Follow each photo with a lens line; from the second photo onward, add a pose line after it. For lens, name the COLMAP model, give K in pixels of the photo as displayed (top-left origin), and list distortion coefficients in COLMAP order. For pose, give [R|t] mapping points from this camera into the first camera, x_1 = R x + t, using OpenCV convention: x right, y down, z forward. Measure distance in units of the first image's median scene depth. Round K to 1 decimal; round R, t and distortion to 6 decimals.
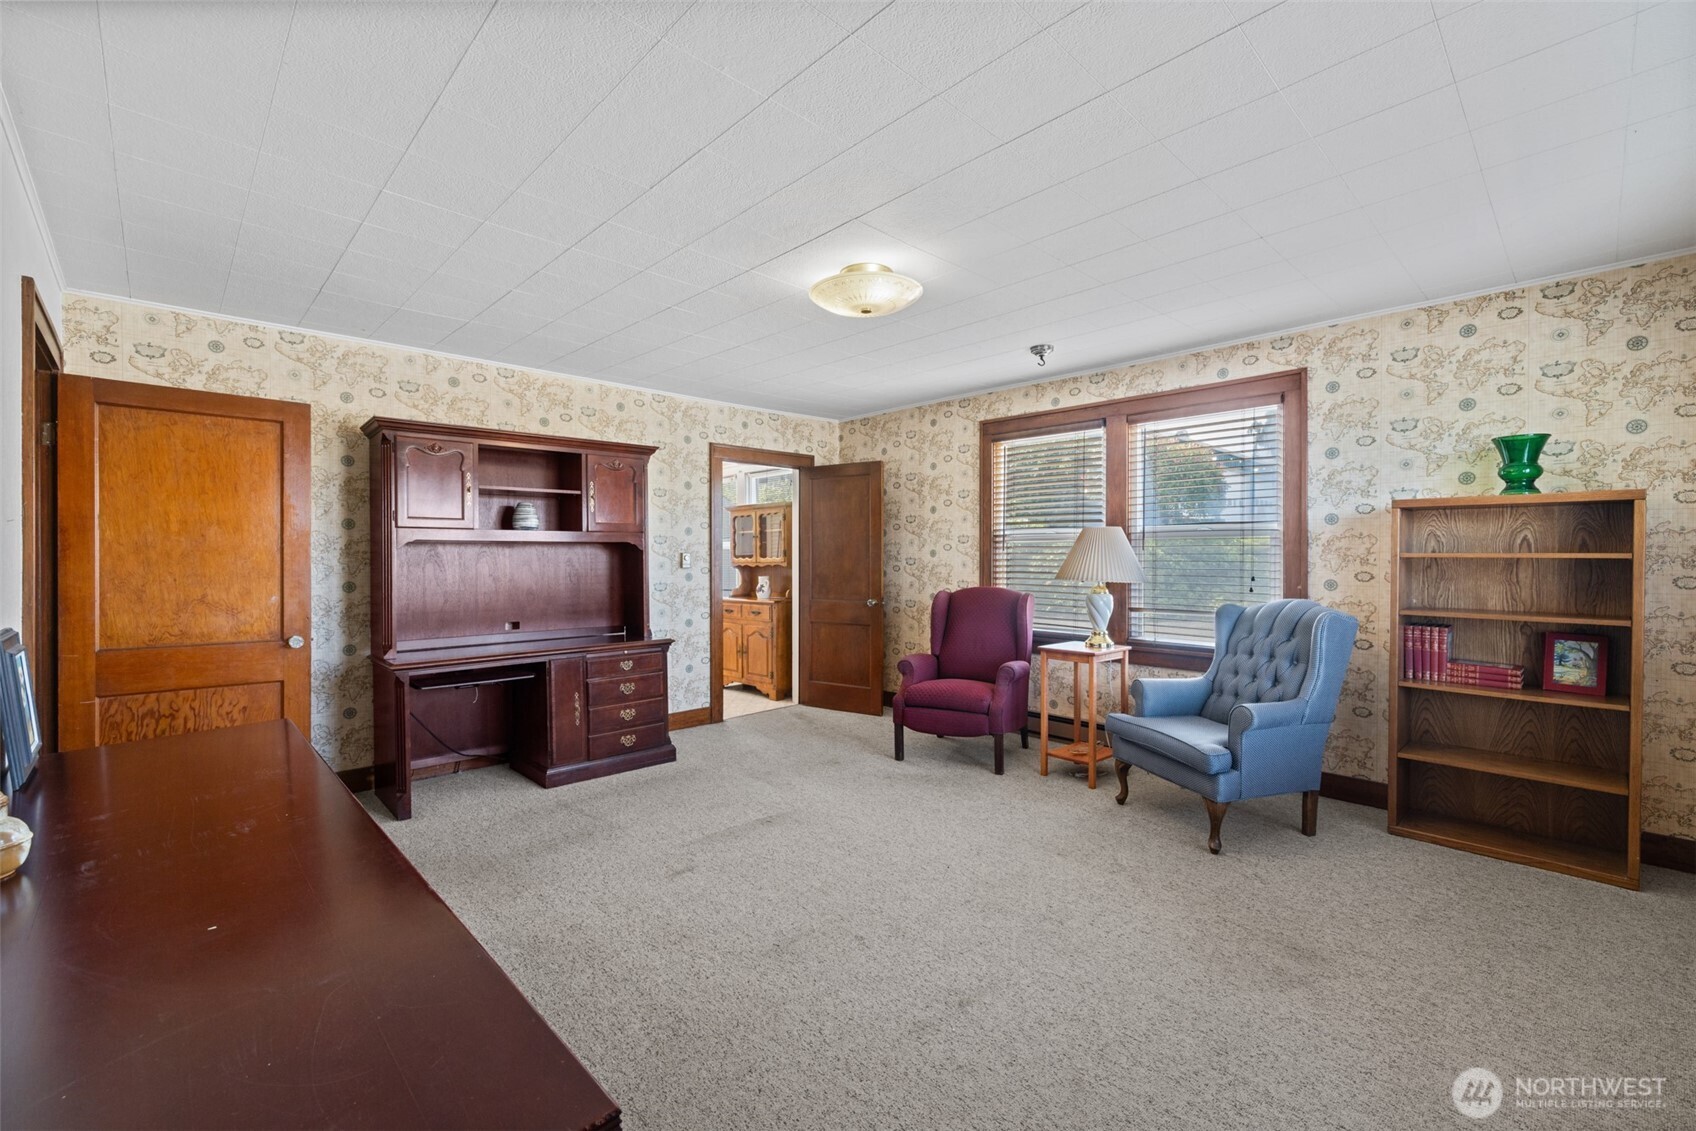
lens RADIAL K [[724.0, 0, 855.7], [0, 724.0, 549.3], [0, 0, 1]] dist [0.000409, 0.000013]
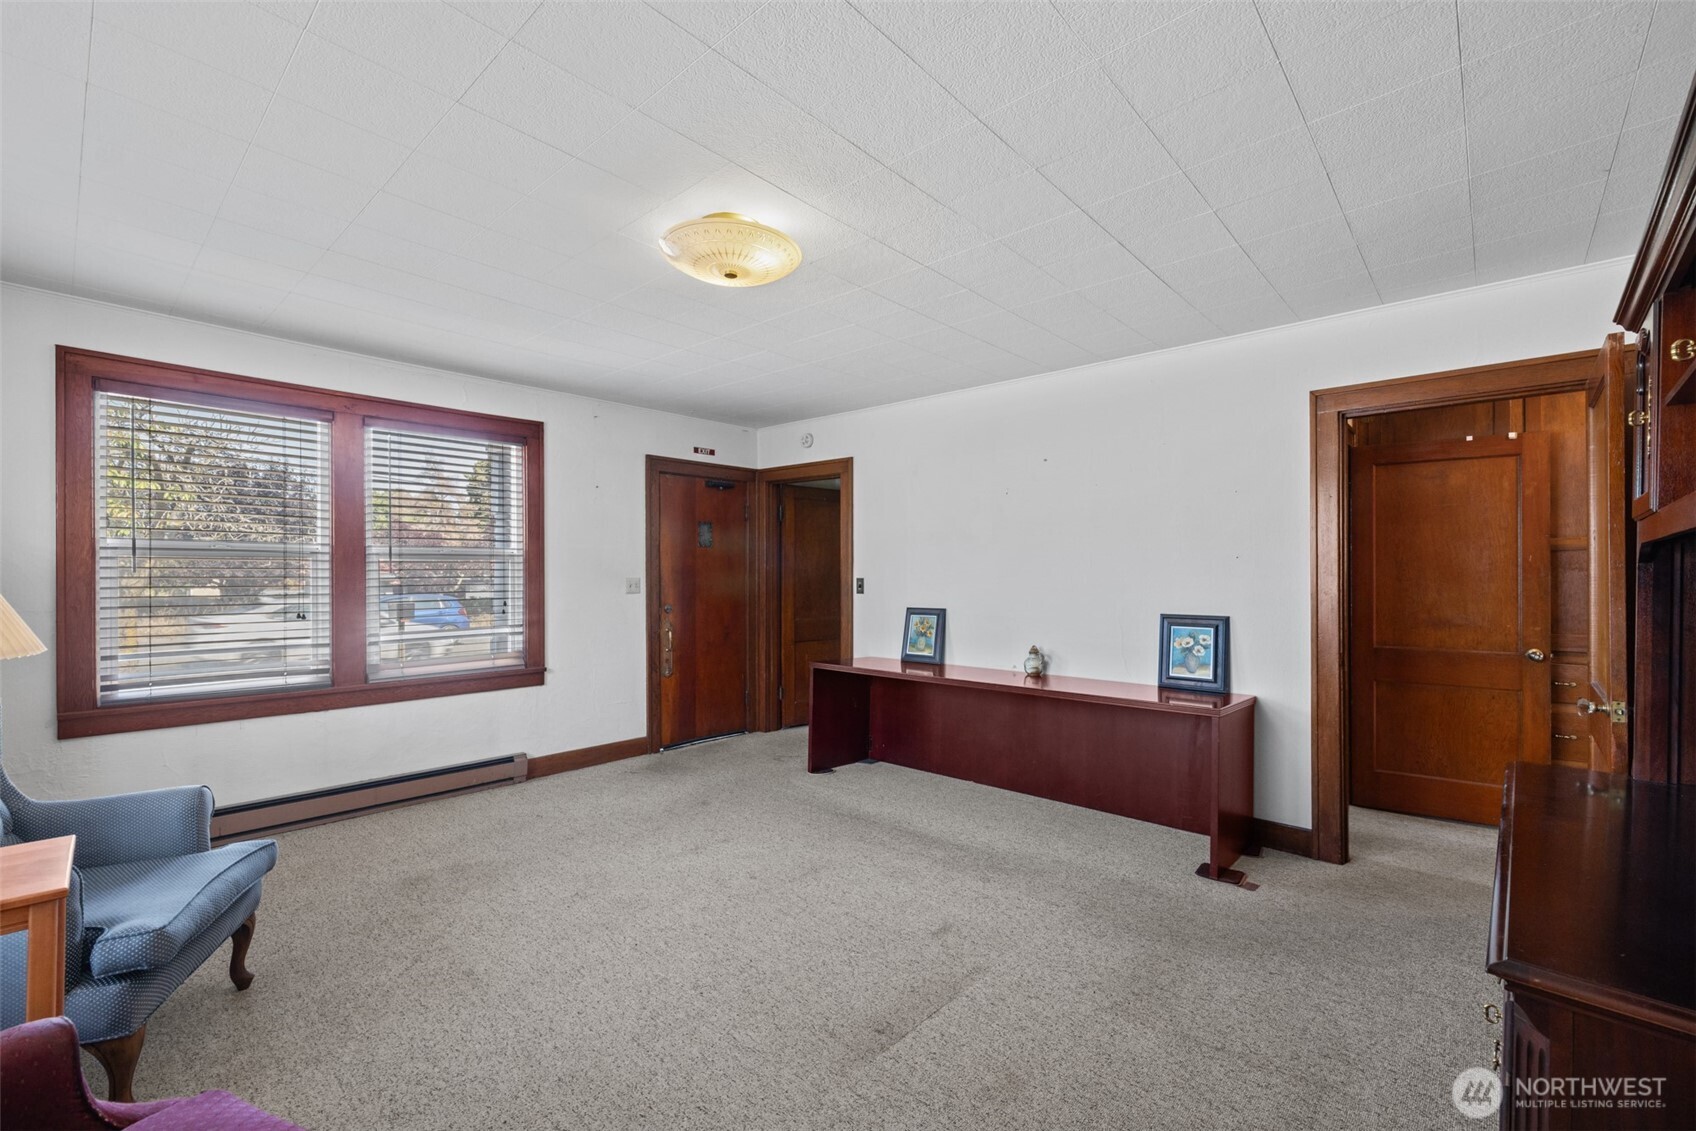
lens RADIAL K [[724.0, 0, 855.7], [0, 724.0, 549.3], [0, 0, 1]] dist [0.000409, 0.000013]
pose [[-0.997456, -0.001521, -0.071268, -0.065040], [0.001862, 0.998875, -0.047375, 0.015823], [0.071260, -0.047387, -0.996331, 1.809059]]
